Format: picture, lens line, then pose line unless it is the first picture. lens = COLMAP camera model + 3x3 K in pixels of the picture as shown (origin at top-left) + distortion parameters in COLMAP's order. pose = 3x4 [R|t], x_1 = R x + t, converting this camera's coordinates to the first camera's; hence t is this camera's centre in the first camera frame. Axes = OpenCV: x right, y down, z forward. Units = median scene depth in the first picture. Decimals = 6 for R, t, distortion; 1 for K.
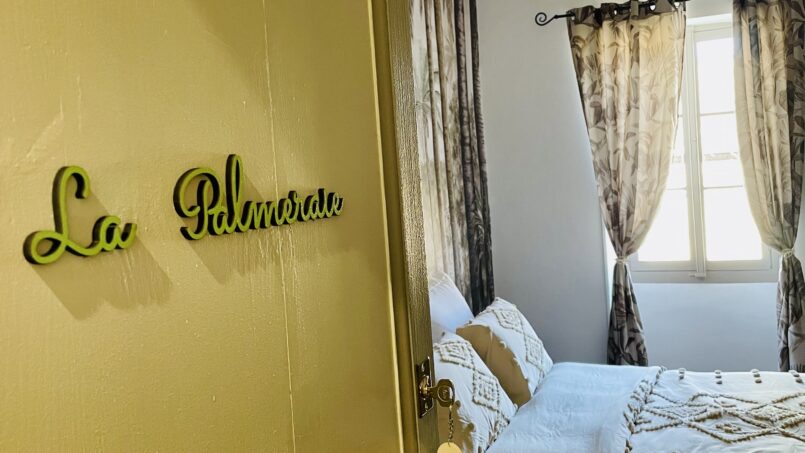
lens RADIAL K [[763.7, 0, 401.5], [0, 763.7, 223.8], [0, 0, 1]] dist [0.004790, 0.000000]
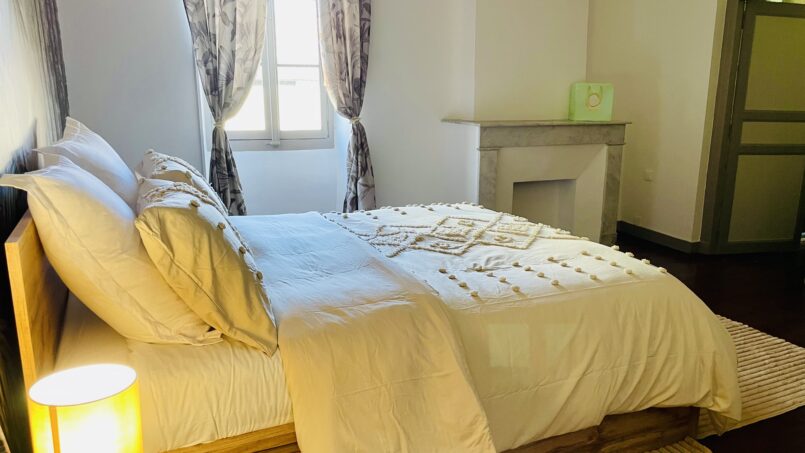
lens RADIAL K [[598.0, 0, 404.0], [0, 598.0, 227.9], [0, 0, 1]] dist [0.015257, -0.011559]
pose [[0.705894, -0.094297, 0.702012, -0.126378], [-0.013860, 0.989070, 0.146793, 0.064578], [-0.708182, -0.113350, 0.696872, 0.245645]]
